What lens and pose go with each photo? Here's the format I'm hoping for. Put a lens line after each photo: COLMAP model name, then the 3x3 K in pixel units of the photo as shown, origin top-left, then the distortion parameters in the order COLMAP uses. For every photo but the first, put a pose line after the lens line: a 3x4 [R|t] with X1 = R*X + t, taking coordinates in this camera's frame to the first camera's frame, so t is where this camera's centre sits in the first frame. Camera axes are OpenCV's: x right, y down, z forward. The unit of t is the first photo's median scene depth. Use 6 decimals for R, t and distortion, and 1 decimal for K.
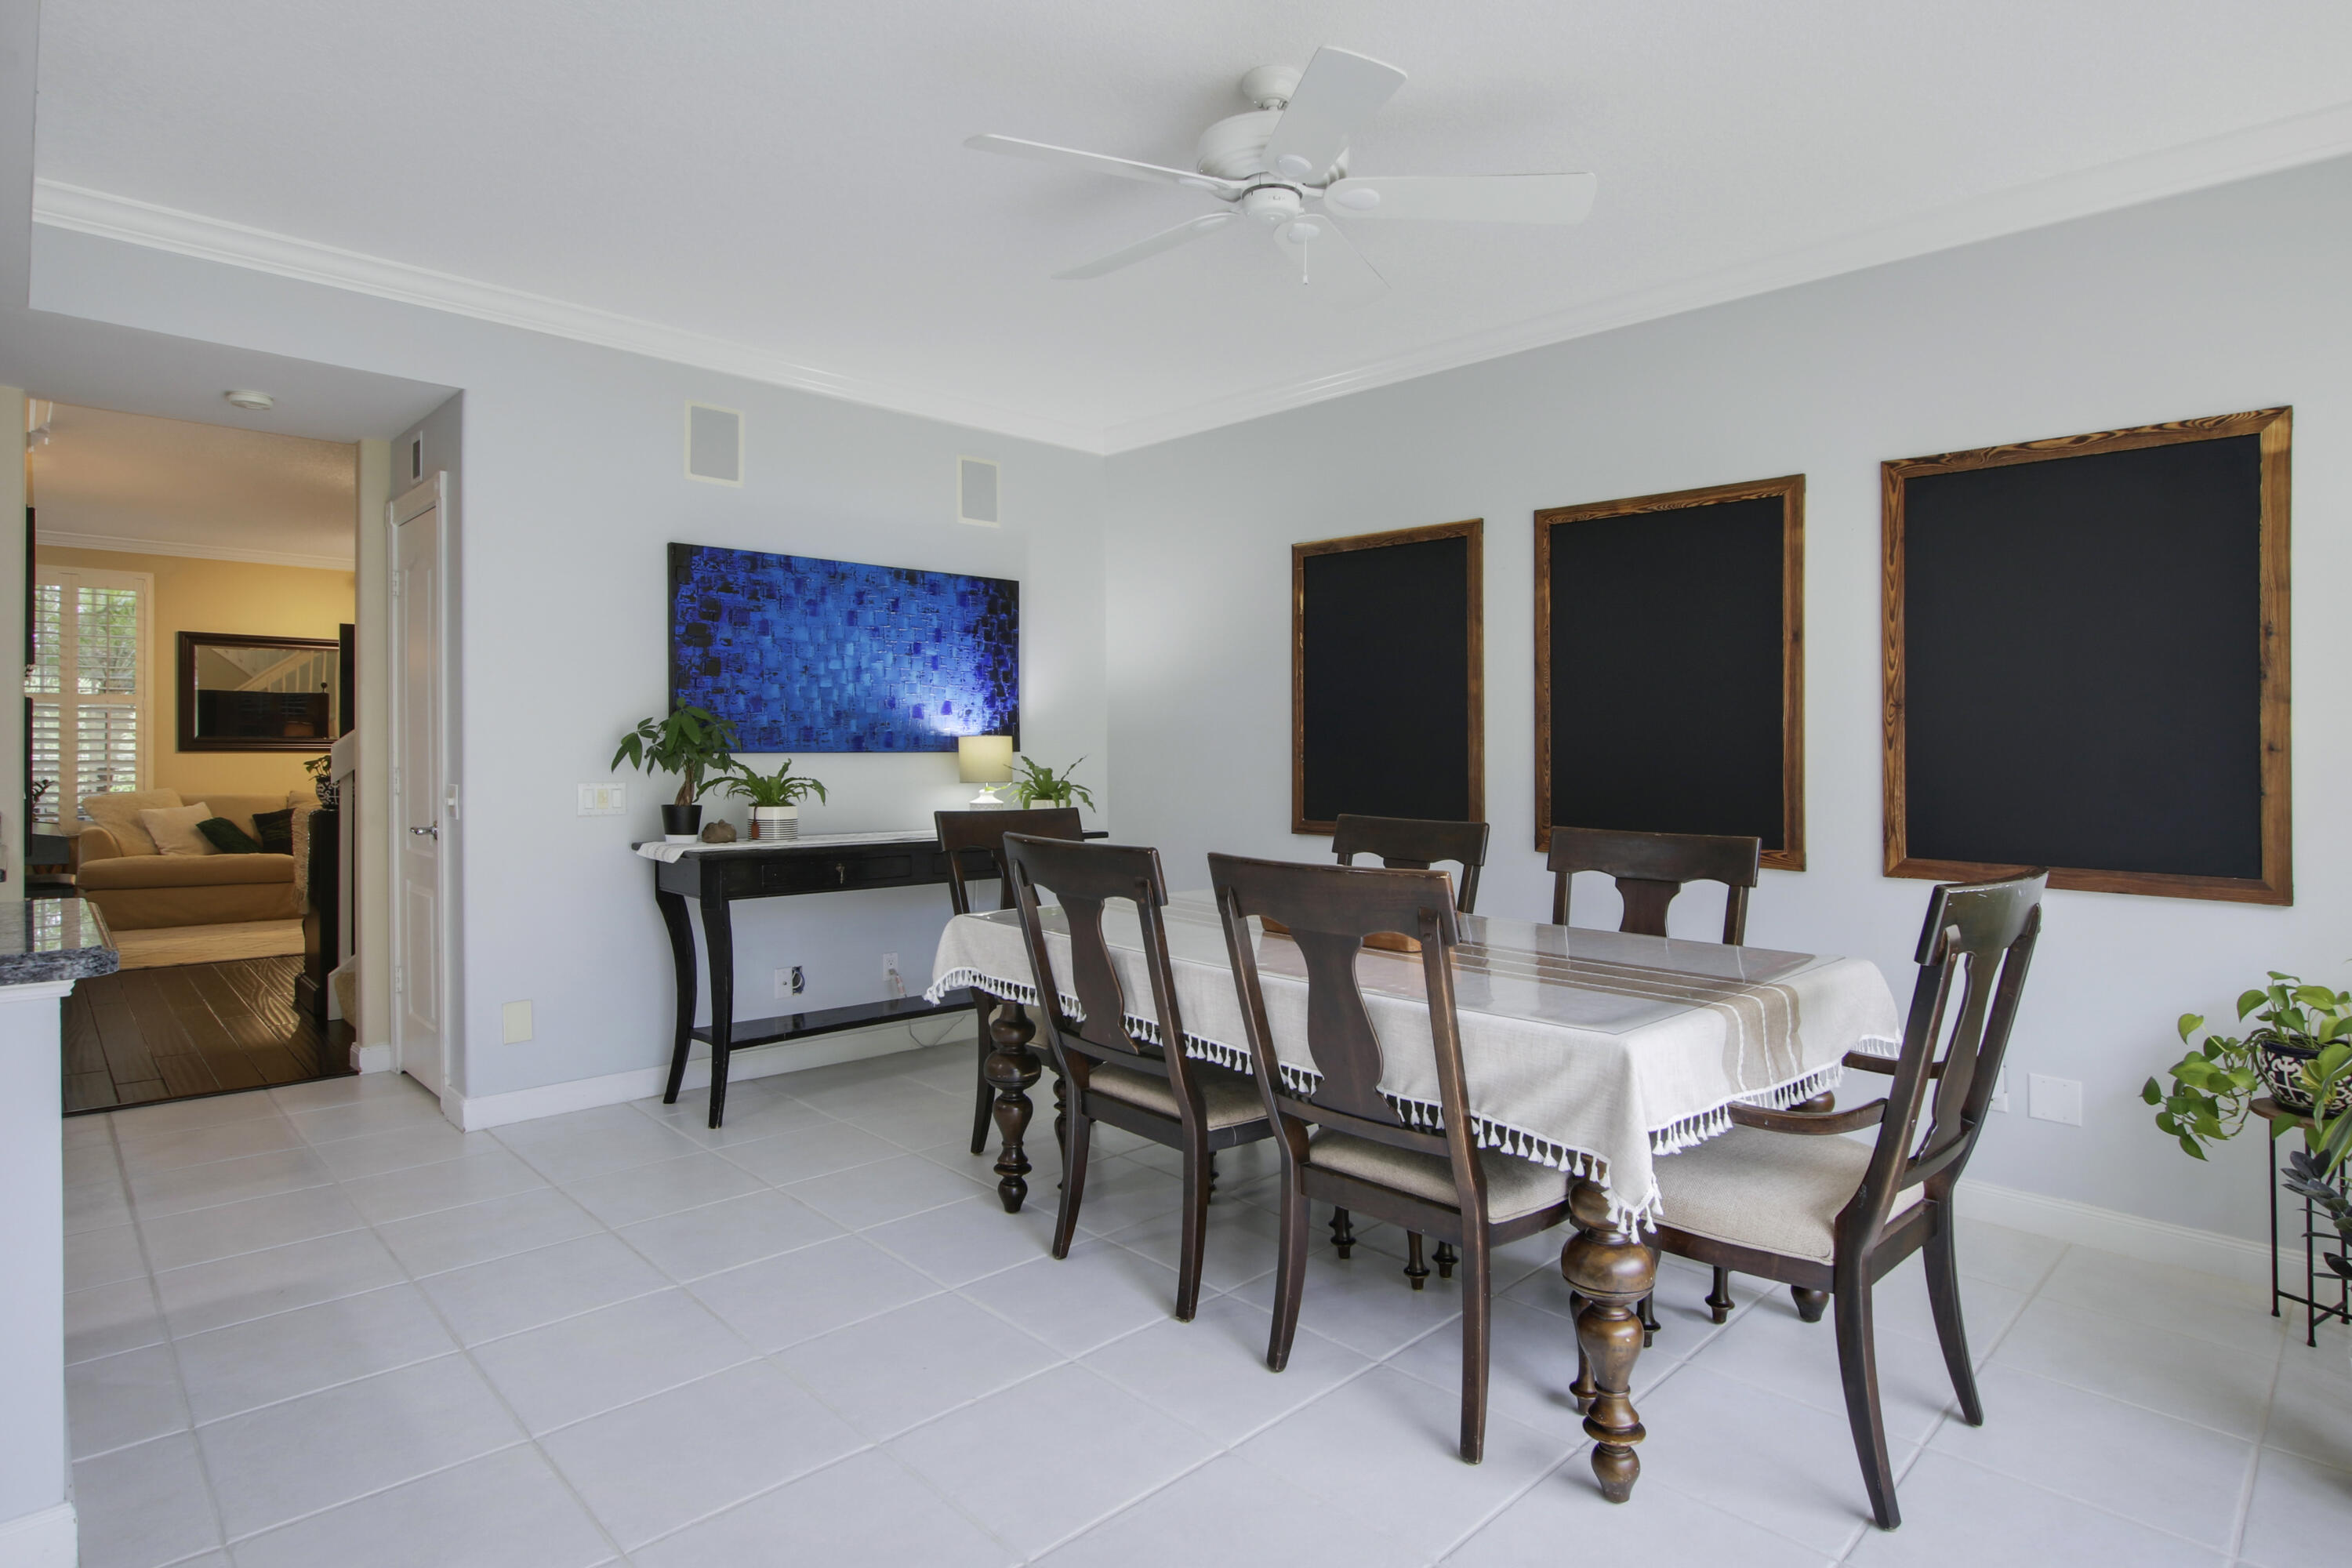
lens RADIAL K [[1279.4, 0, 1180.9], [0, 1279.4, 729.7], [0, 0, 1]] dist [0.002734, 0.000593]
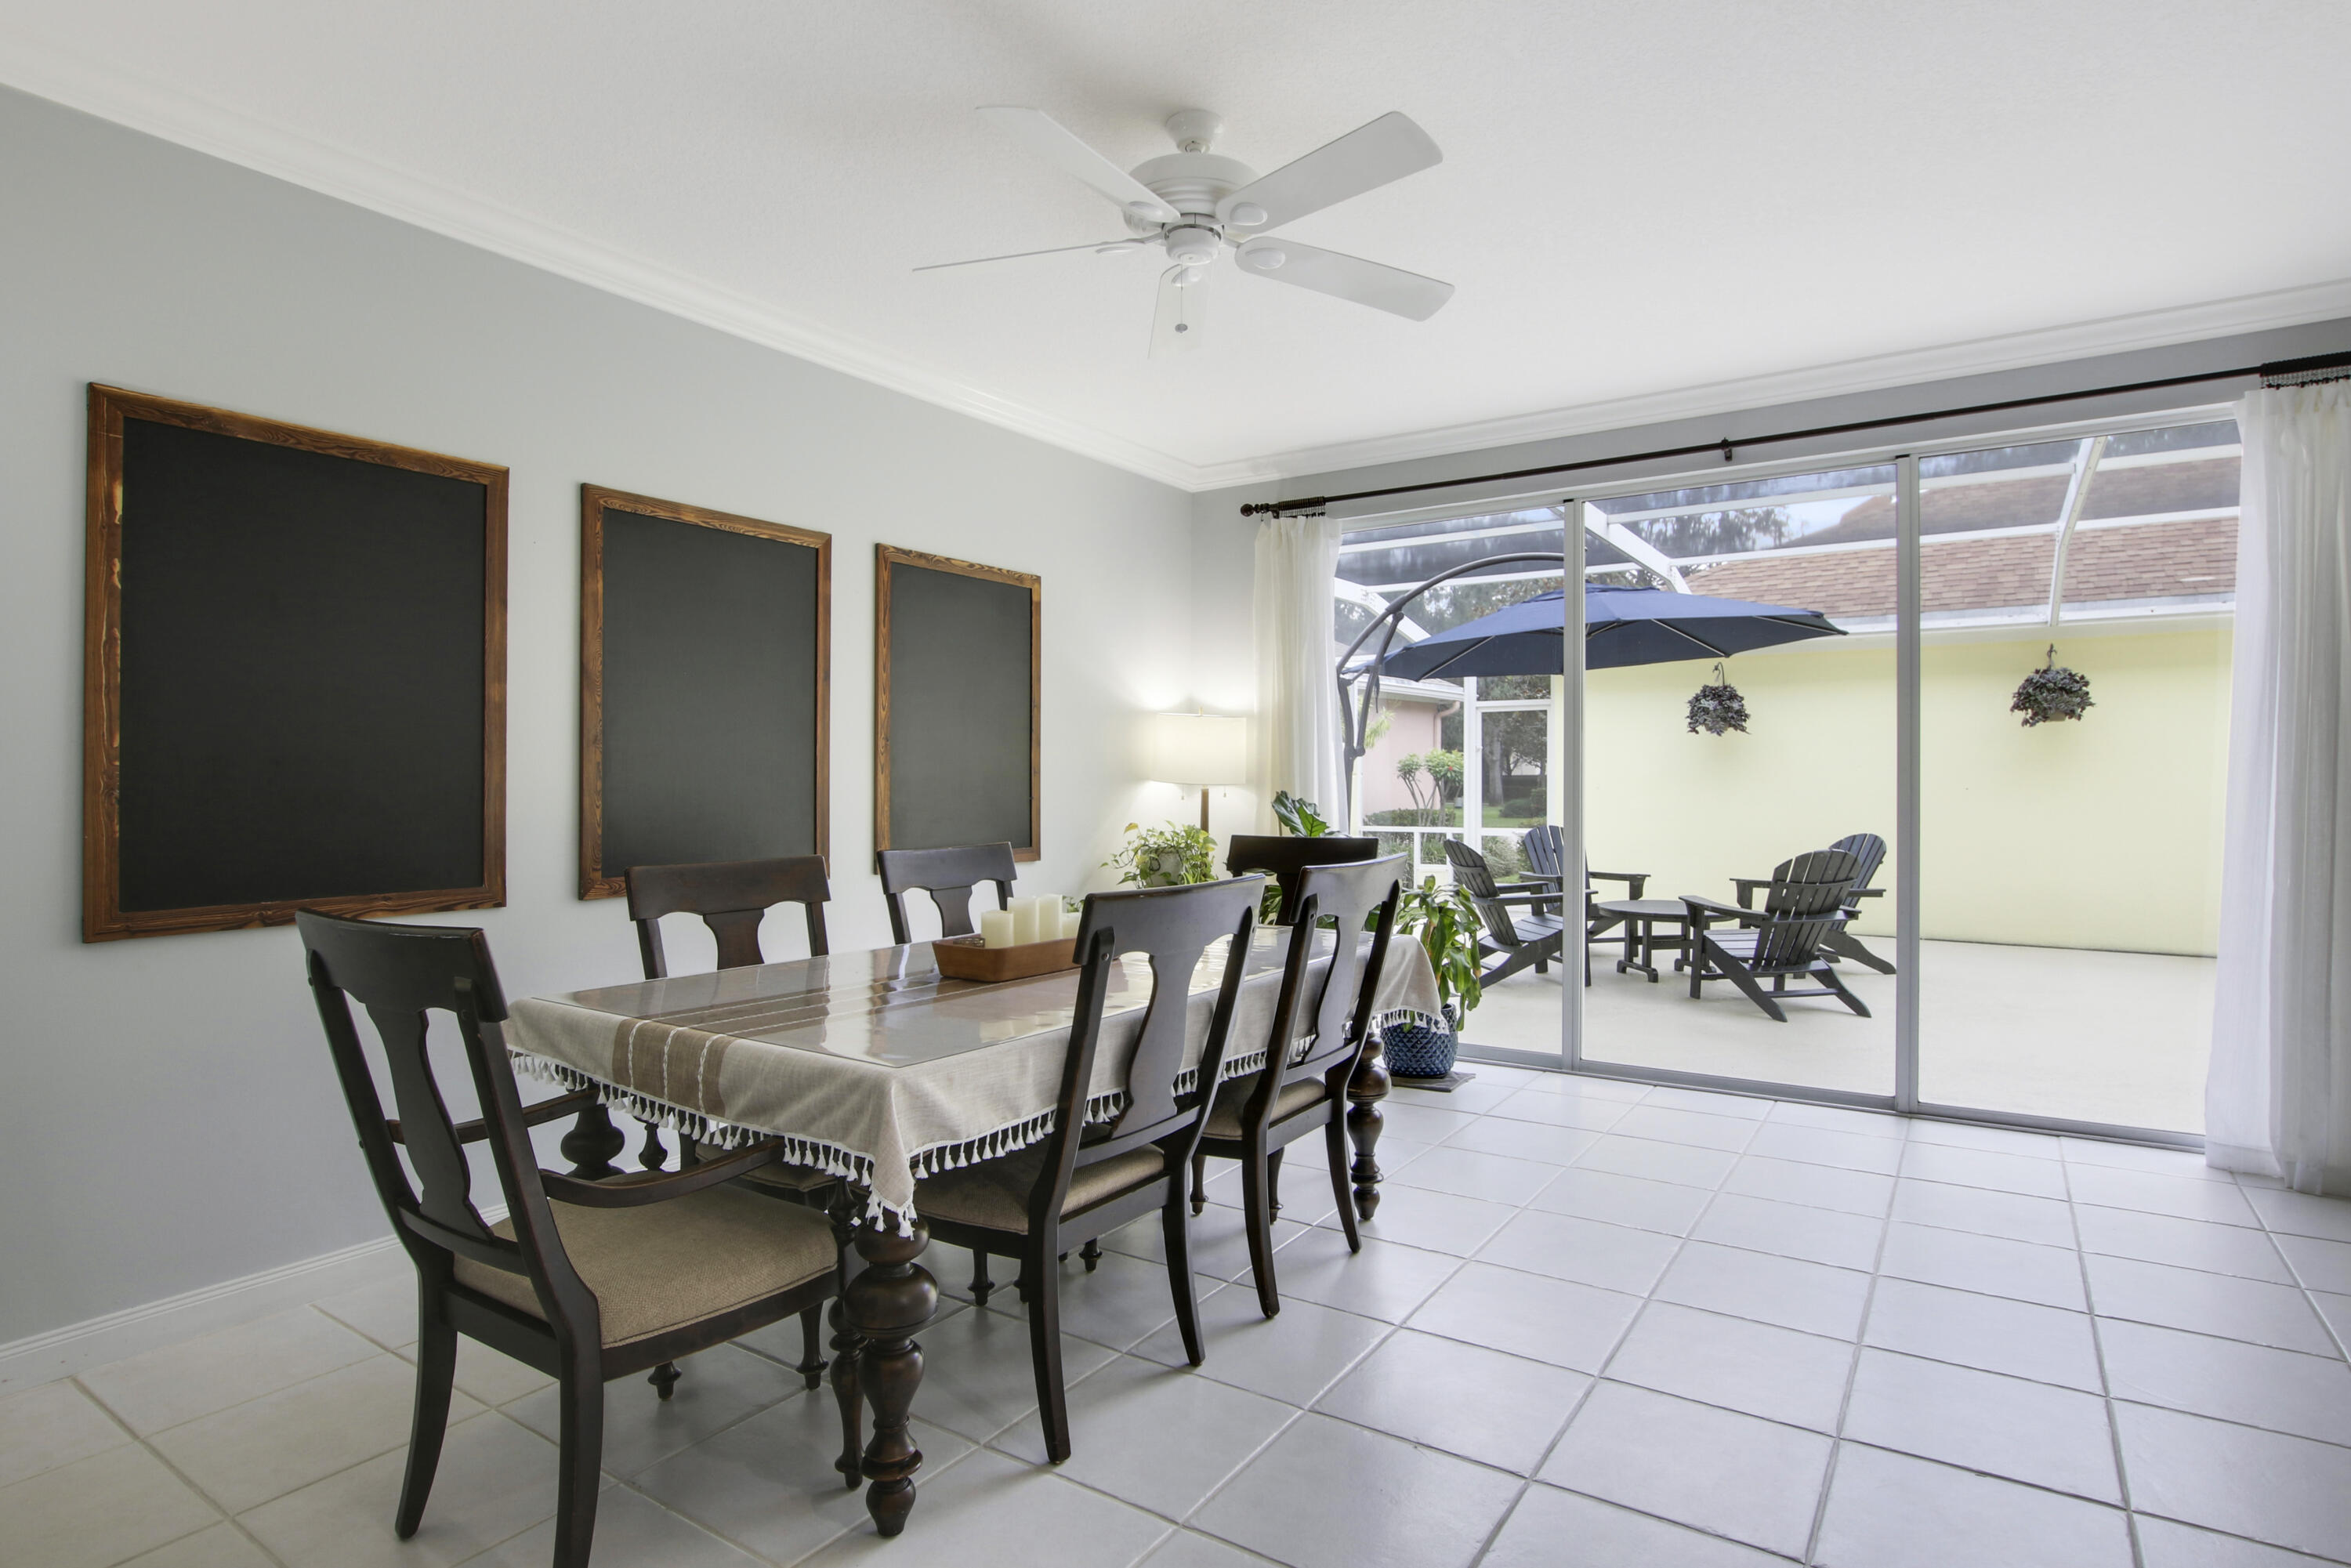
lens RADIAL K [[1213.1, 0, 1184.2], [0, 1213.1, 768.2], [0, 0, 1]] dist [0.000507, 0.000005]
pose [[-0.188029, 0.013839, 0.982066, -0.609117], [0.006487, 0.999896, -0.012848, 0.024500], [-0.982142, 0.003954, -0.188099, 0.853582]]
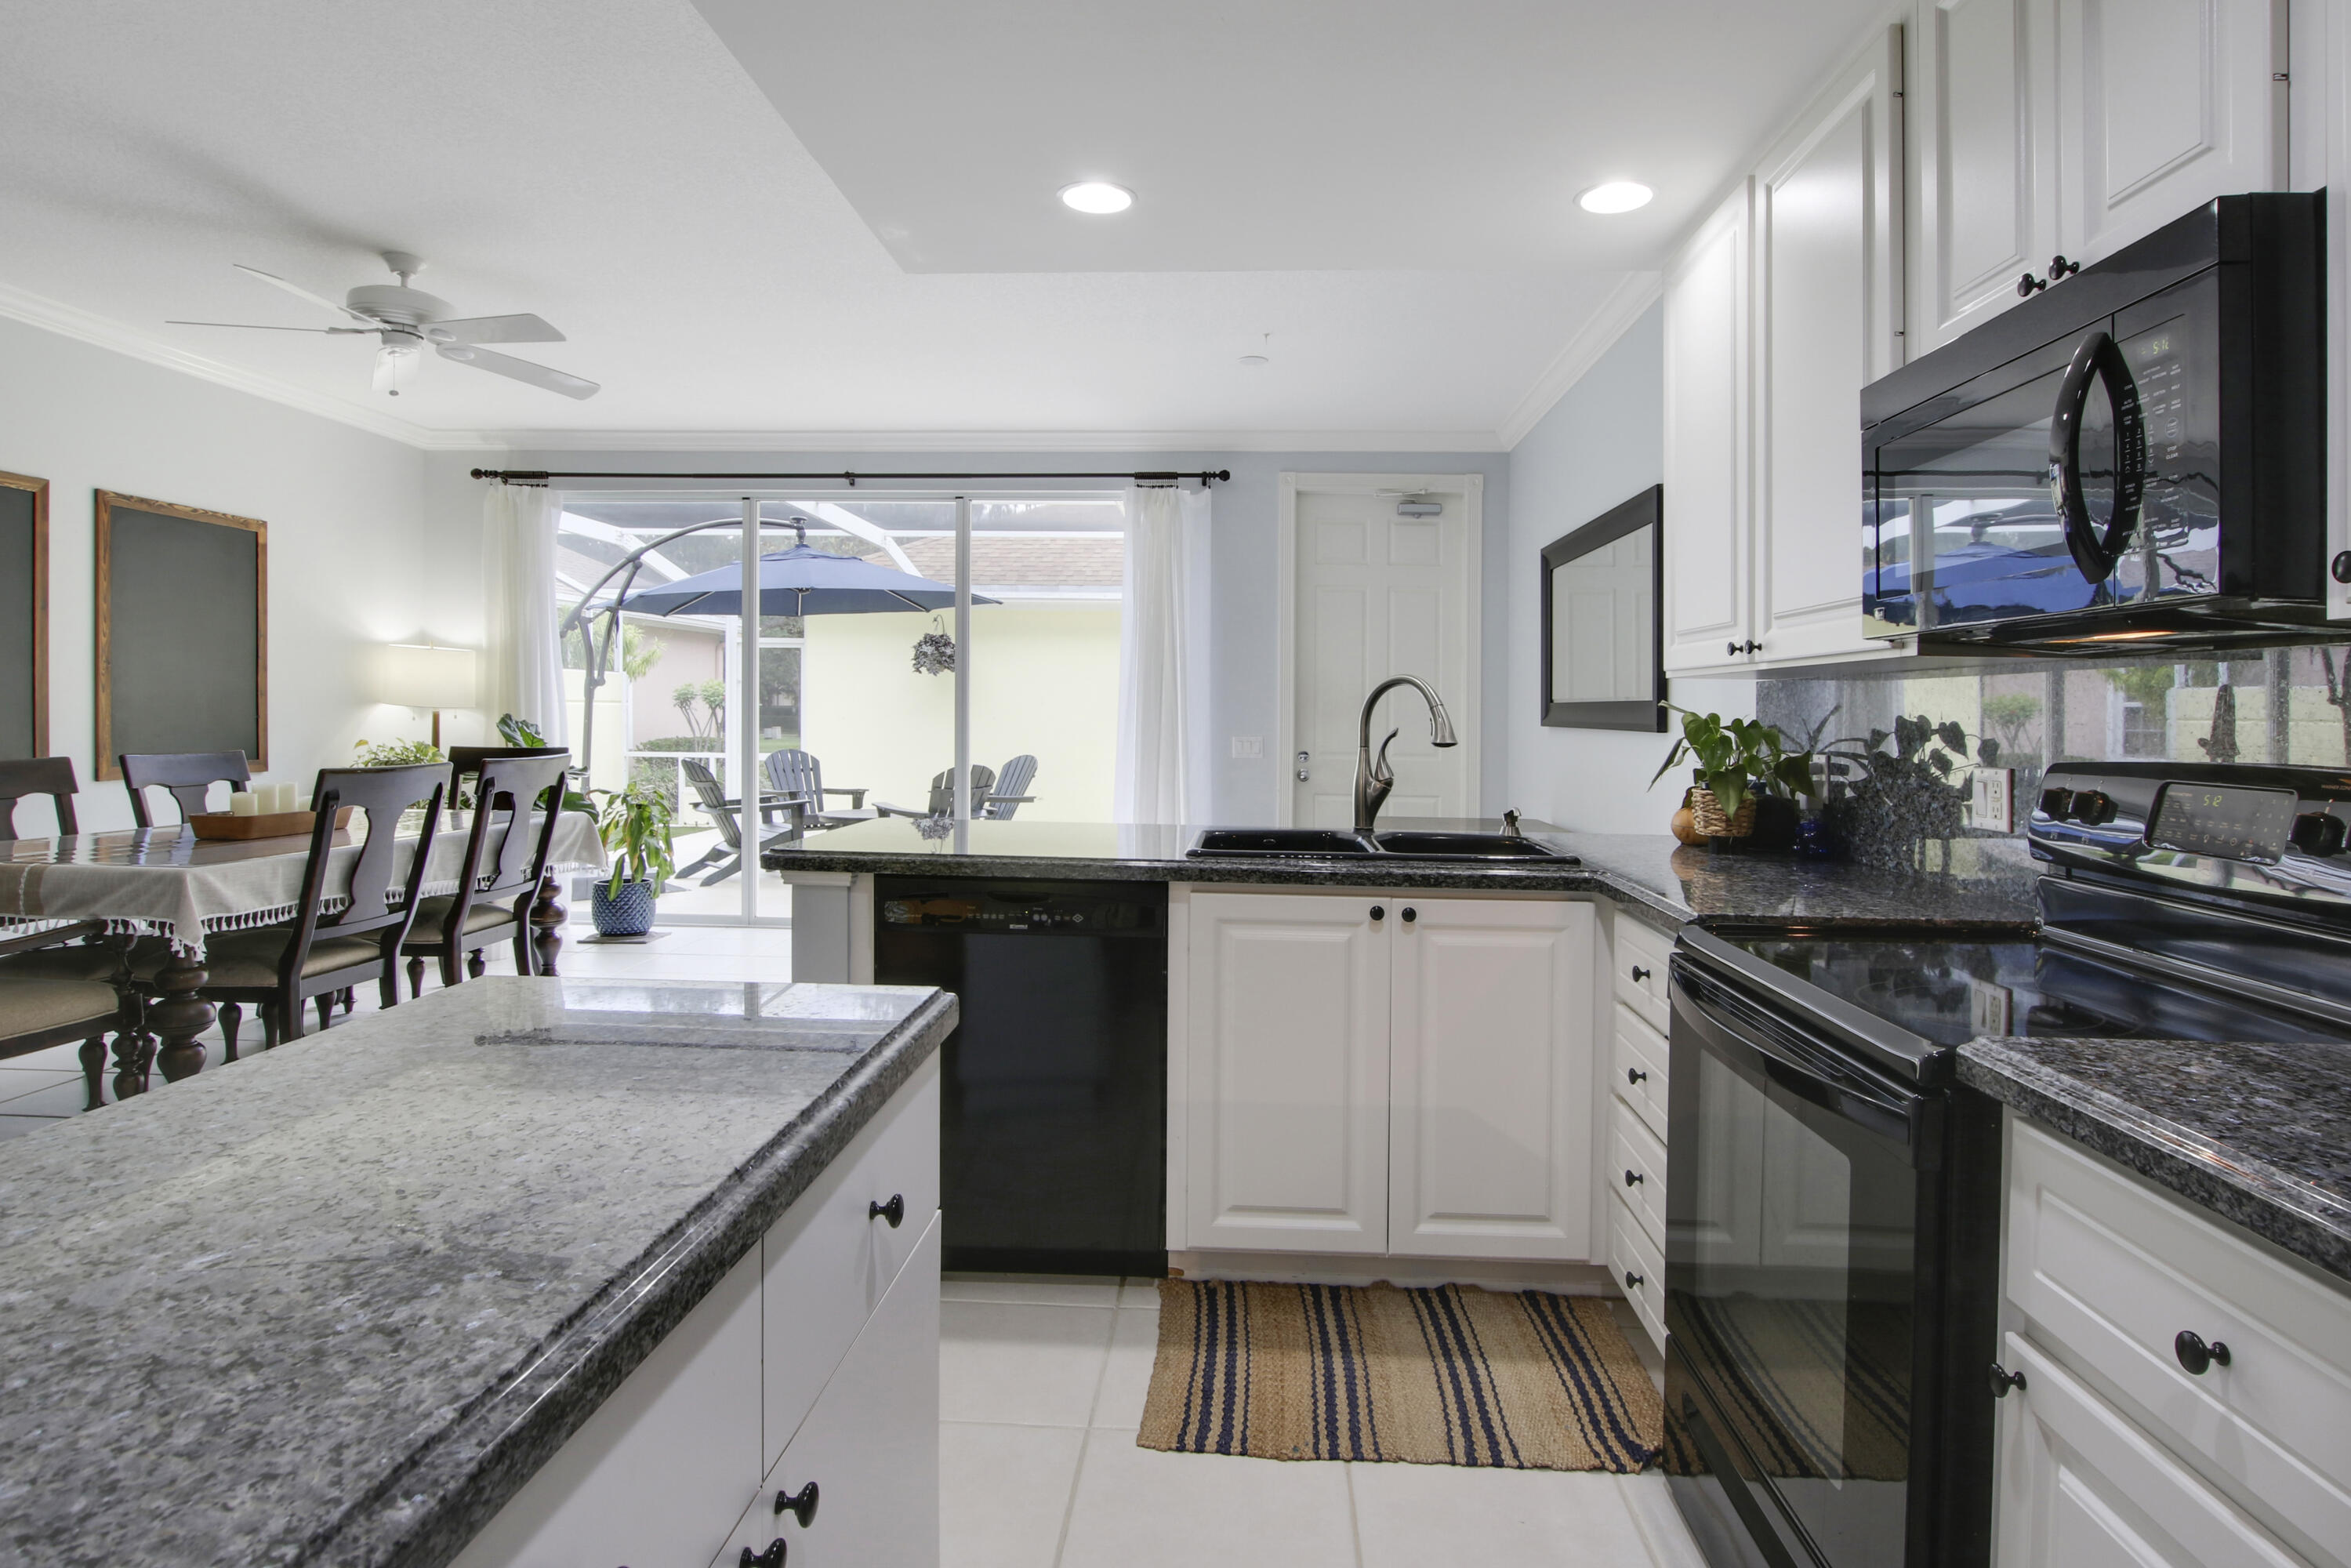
lens RADIAL K [[1255.5, 0, 1177.1], [0, 1255.5, 756.6], [0, 0, 1]] dist [-0.023776, 0.000591]
pose [[-0.658576, -0.030223, 0.751907, -1.161983], [-0.008924, 0.999437, 0.032356, 0.028565], [-0.752461, 0.014599, -0.658475, 0.920271]]
